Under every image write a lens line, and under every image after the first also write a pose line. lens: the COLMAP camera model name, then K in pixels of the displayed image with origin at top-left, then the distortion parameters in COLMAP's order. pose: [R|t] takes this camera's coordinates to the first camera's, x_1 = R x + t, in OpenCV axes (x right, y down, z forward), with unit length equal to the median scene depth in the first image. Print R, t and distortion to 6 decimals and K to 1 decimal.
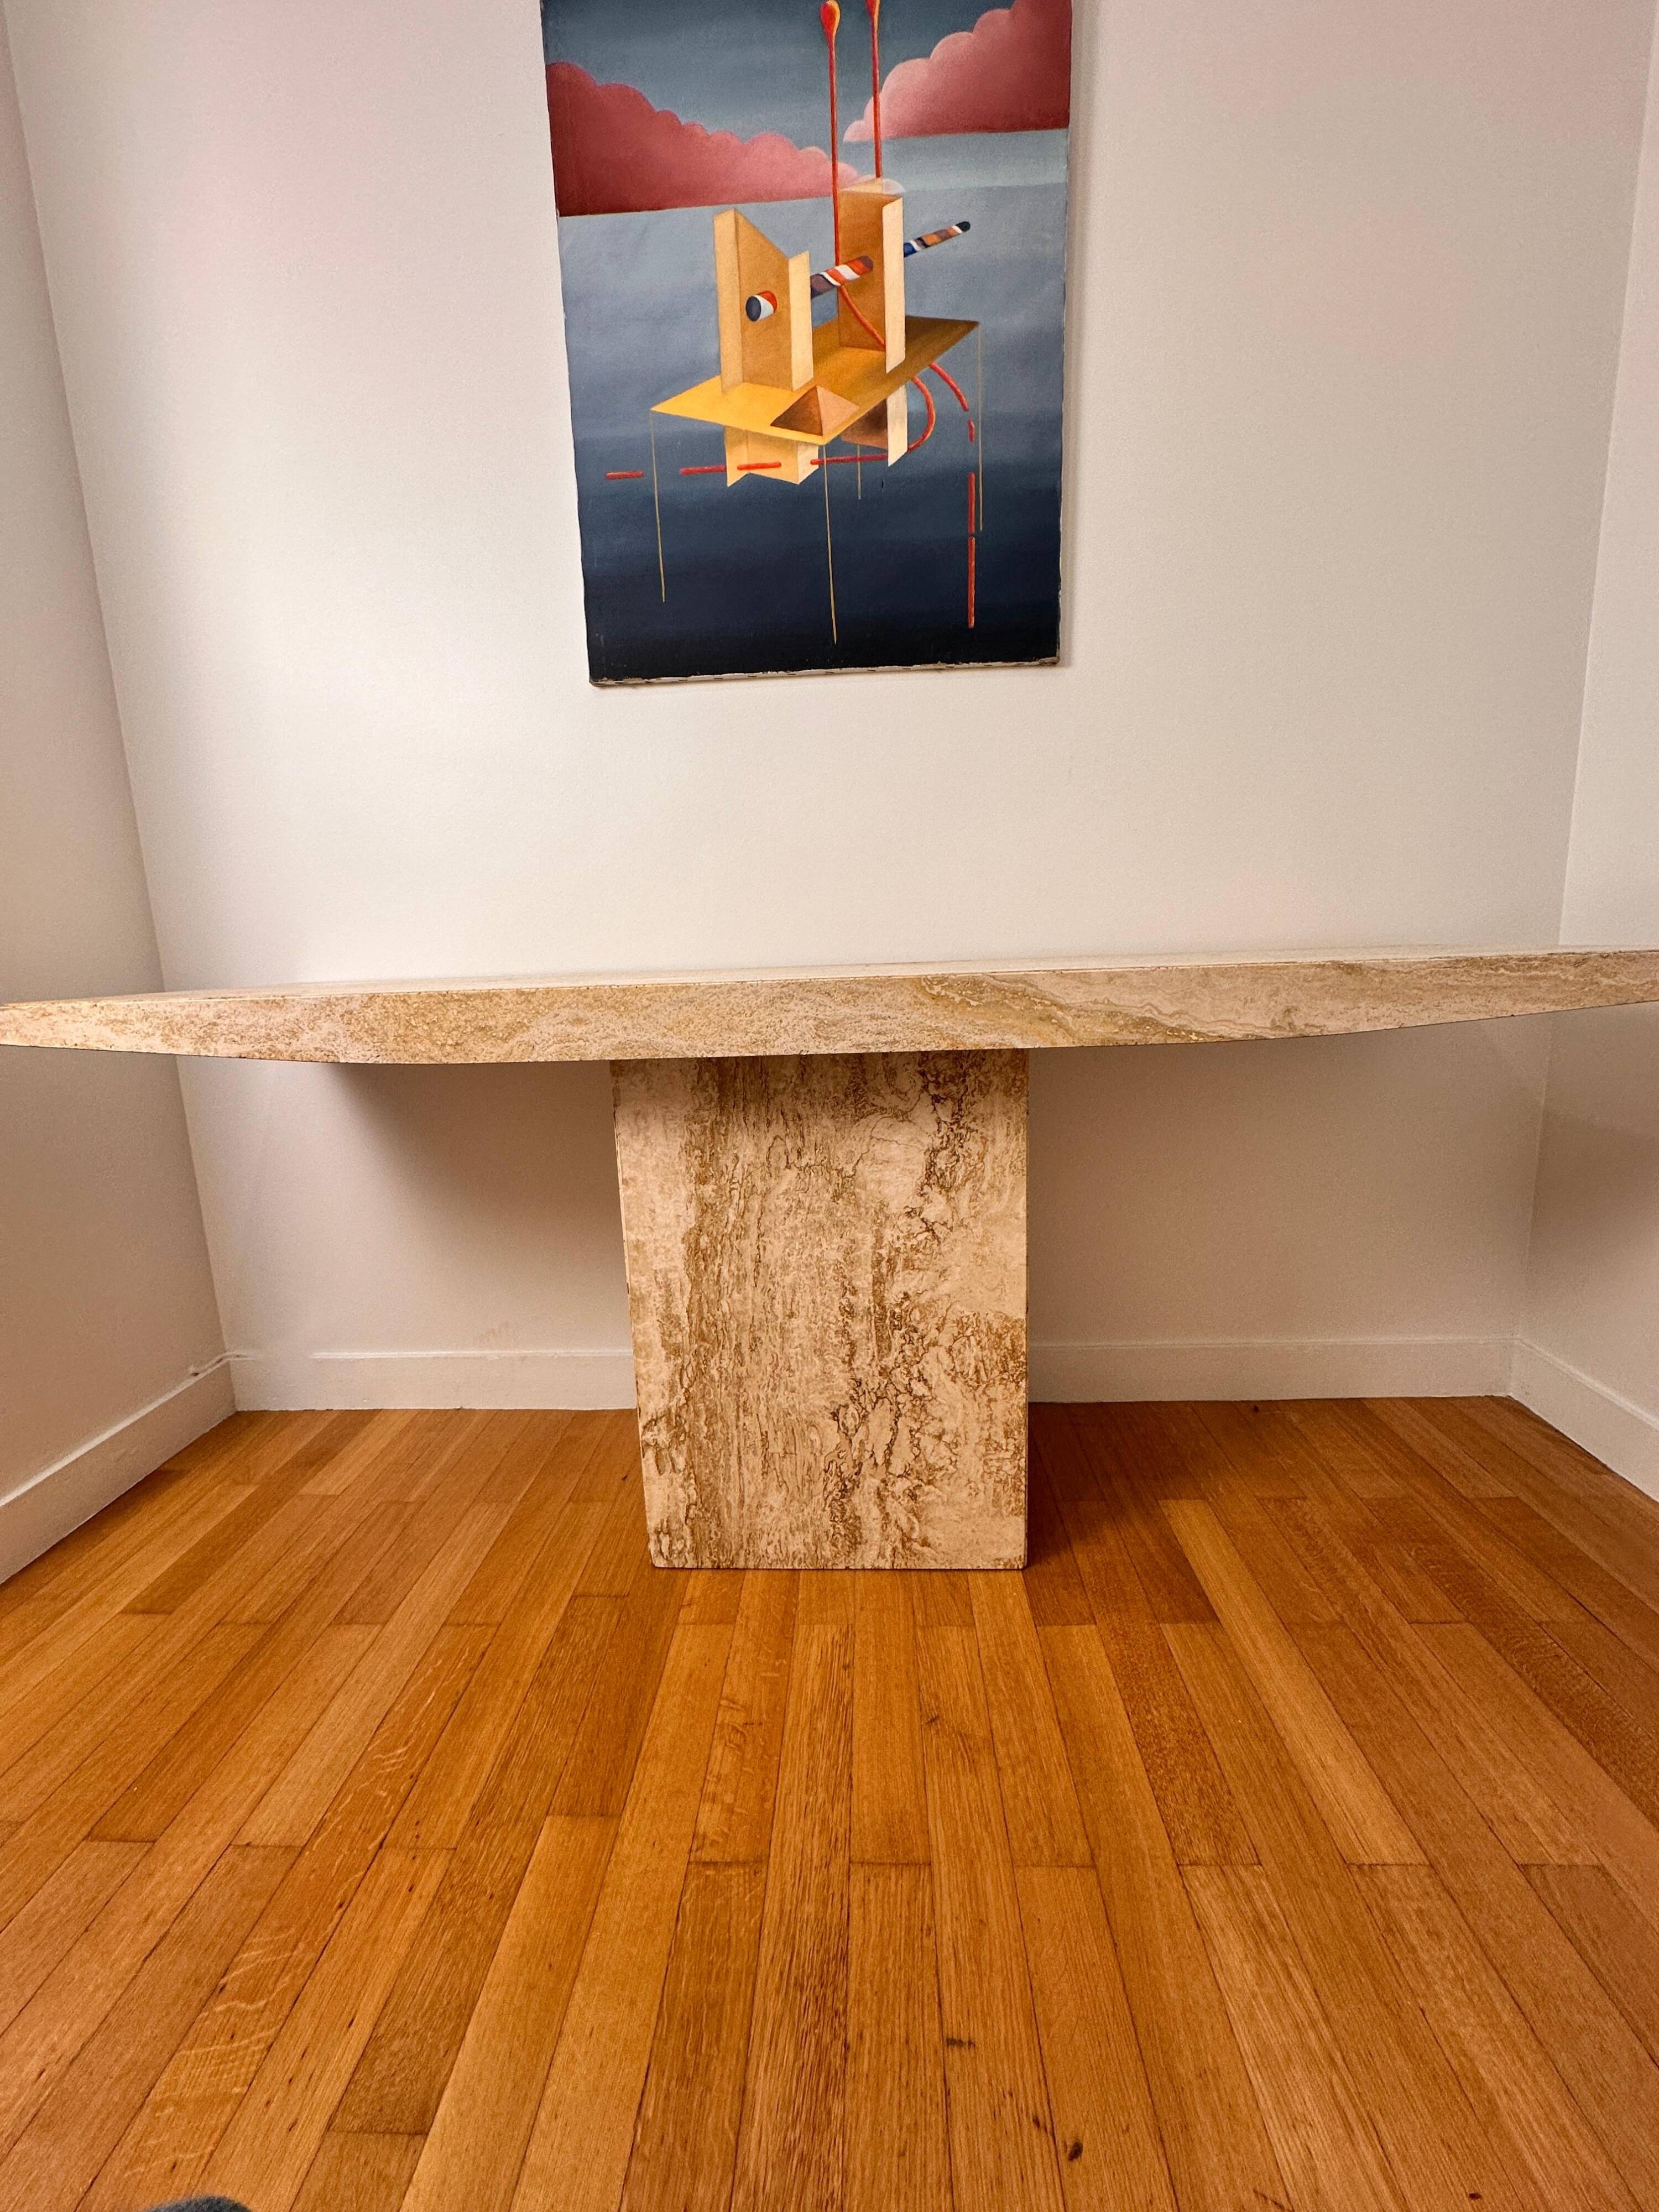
lens RADIAL K [[879.6, 0, 832.0], [0, 879.6, 1102.4], [0, 0, 1]] dist [-0.005036, 0.000952]
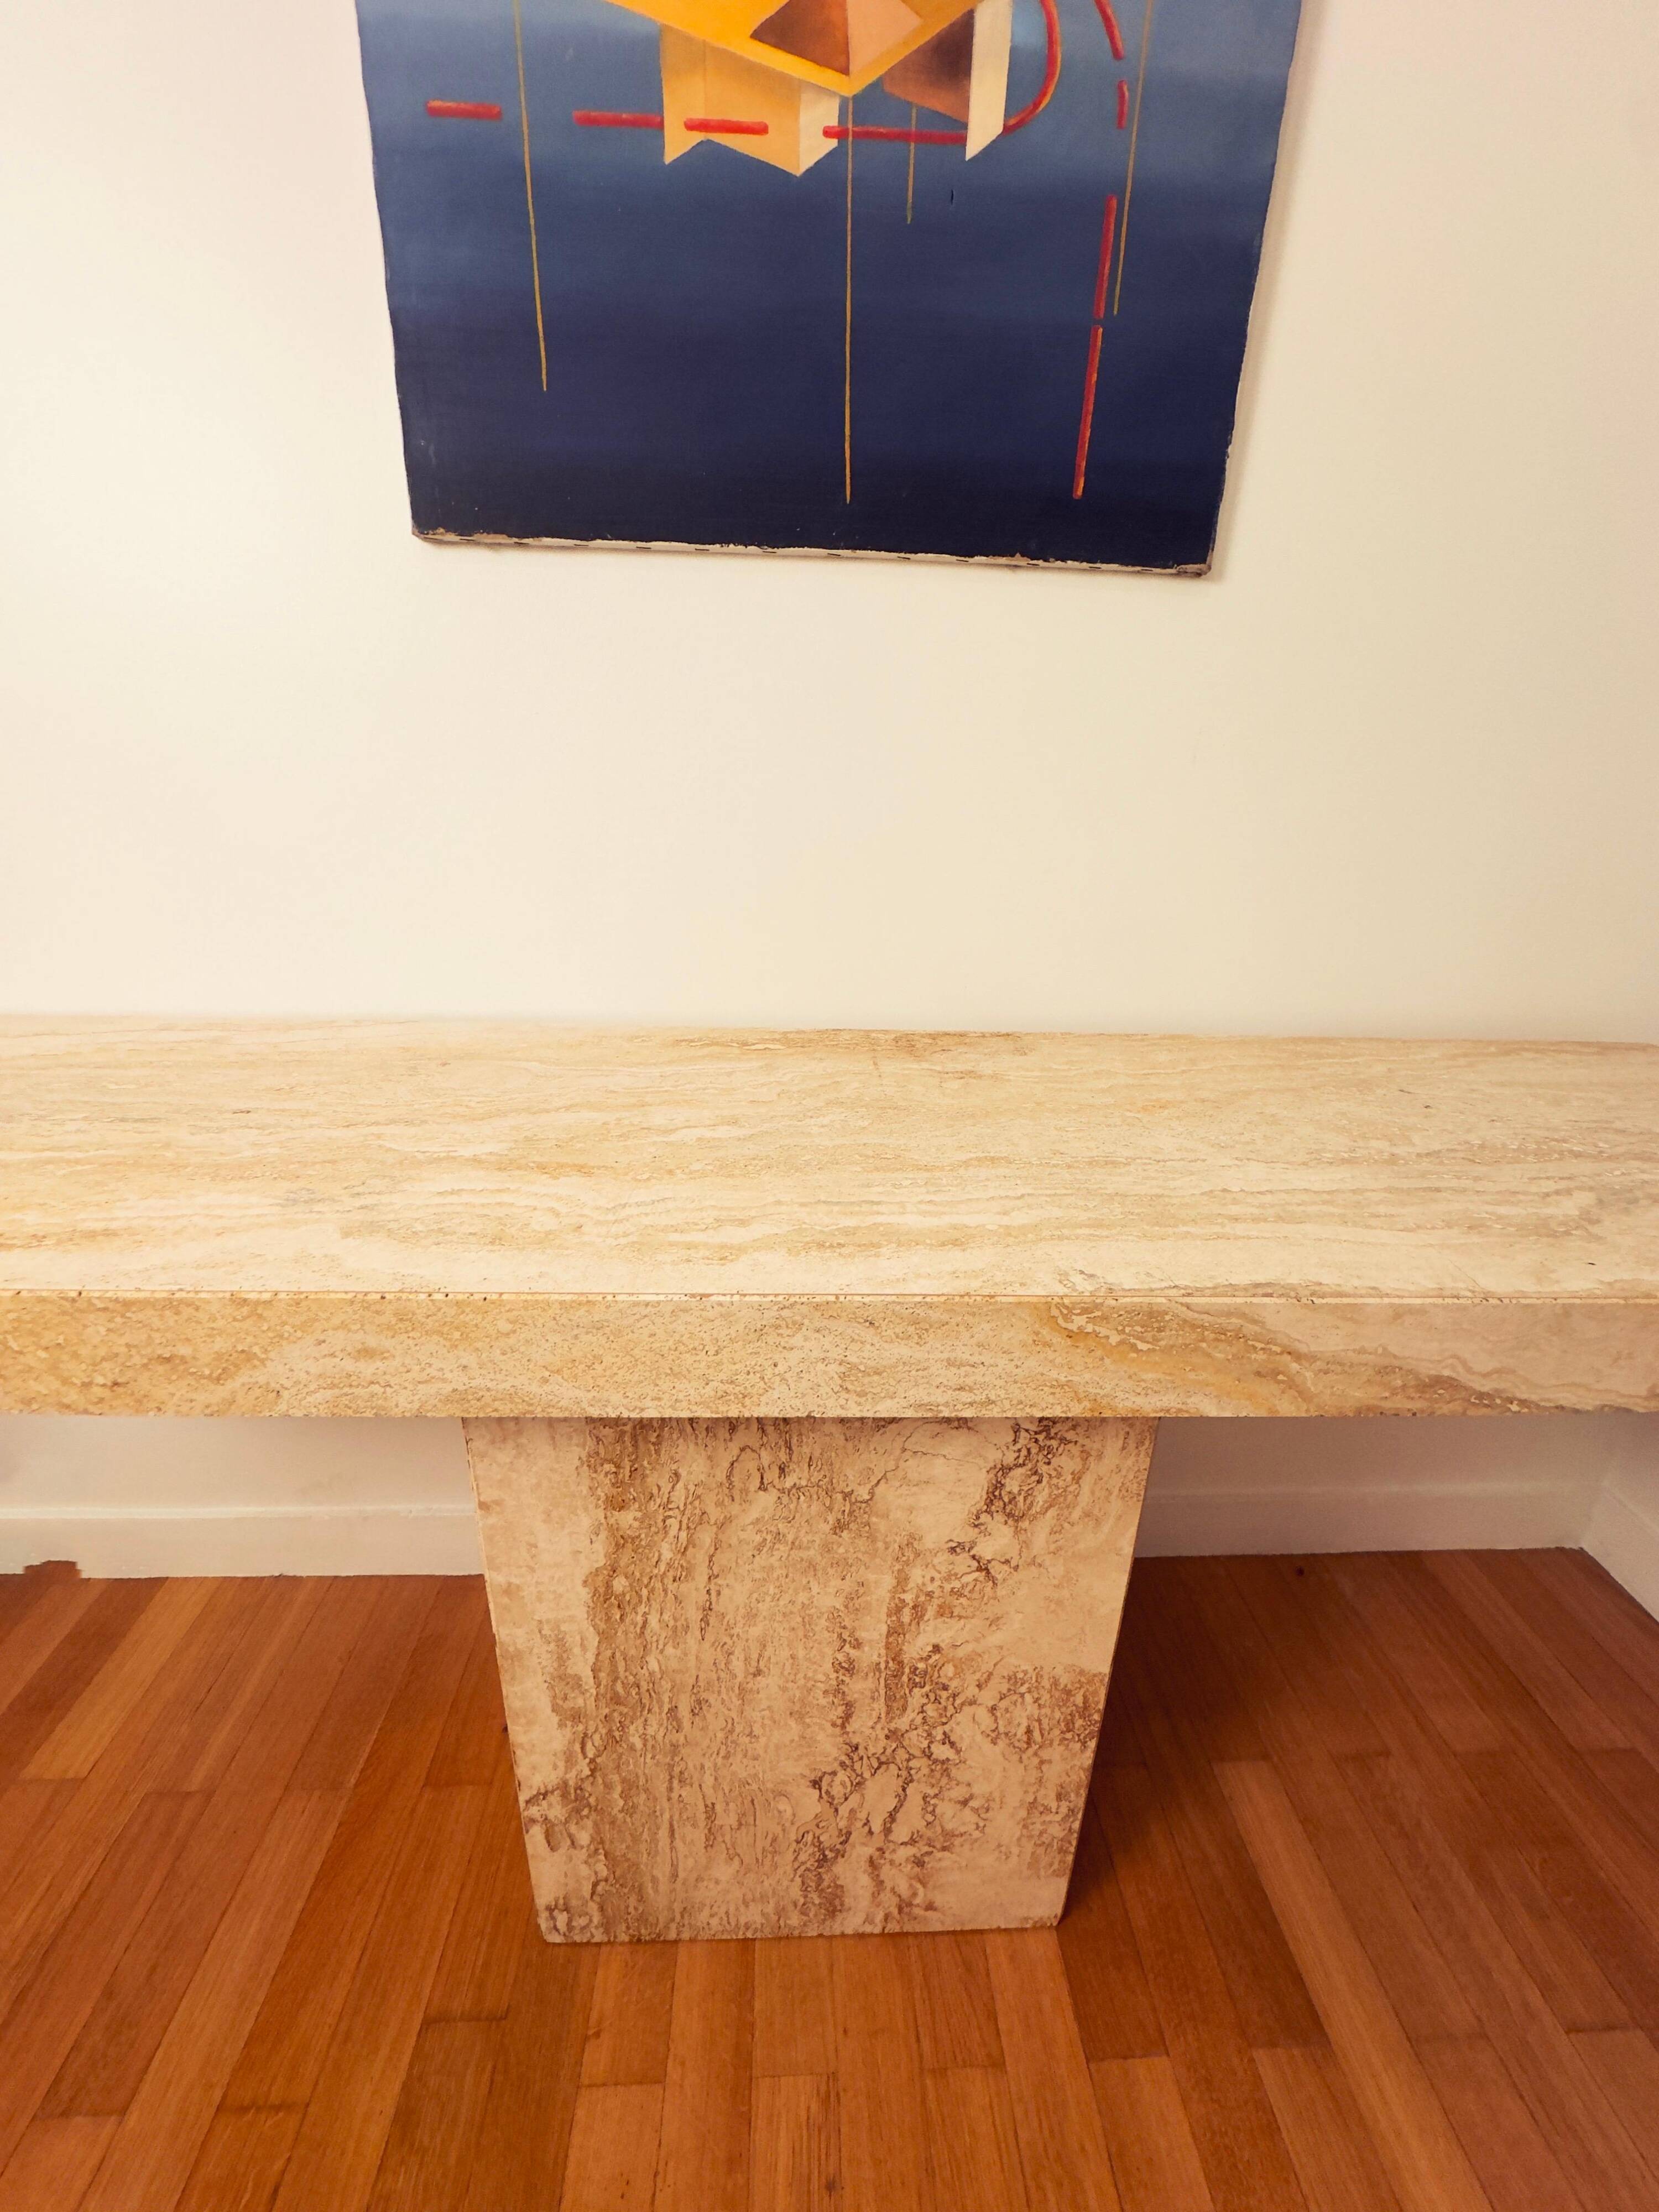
lens RADIAL K [[879.6, 0, 832.0], [0, 879.6, 1102.4], [0, 0, 1]] dist [-0.005036, 0.000952]
pose [[0.994039, 0.026184, 0.105836, -0.072014], [-0.044641, 0.983380, 0.175988, -0.289597], [-0.099469, -0.179663, 0.978686, 0.445157]]
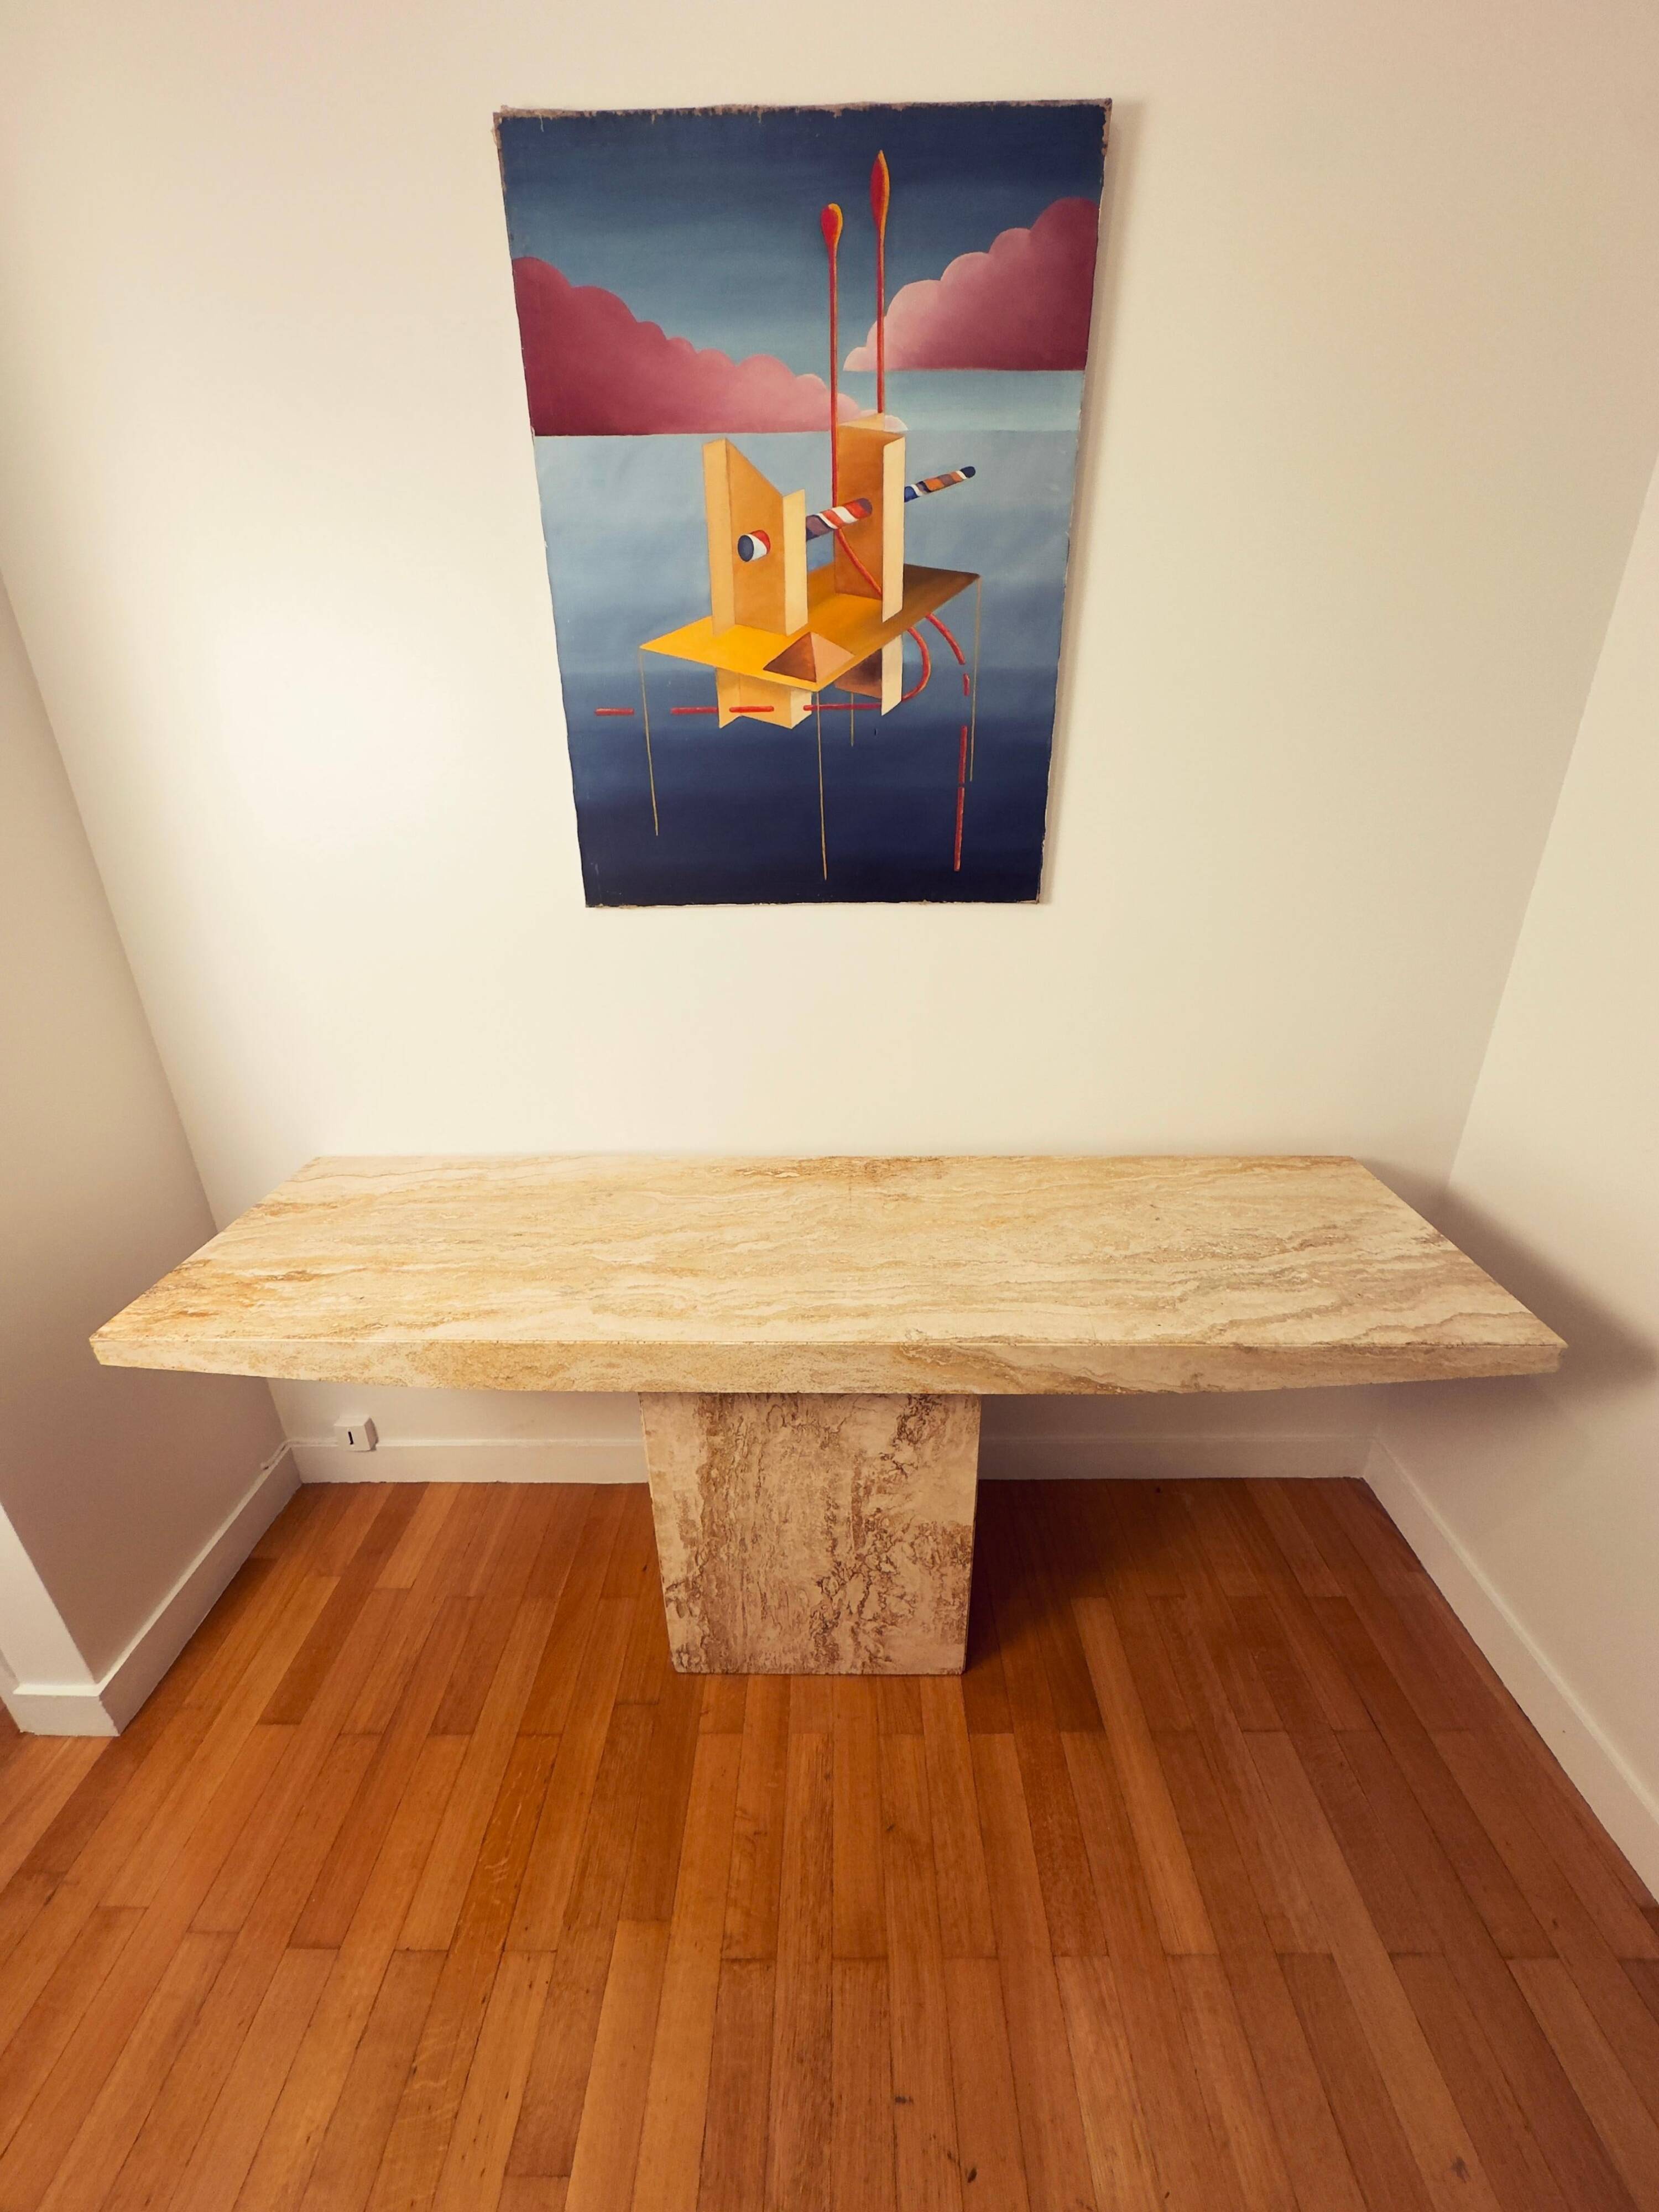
lens RADIAL K [[879.6, 0, 832.0], [0, 879.6, 1102.4], [0, 0, 1]] dist [-0.005036, 0.000952]
pose [[0.999173, 0.006783, 0.040087, -0.035019], [-0.015446, 0.975392, 0.219935, -0.615180], [-0.037609, -0.220373, 0.974690, -0.080384]]
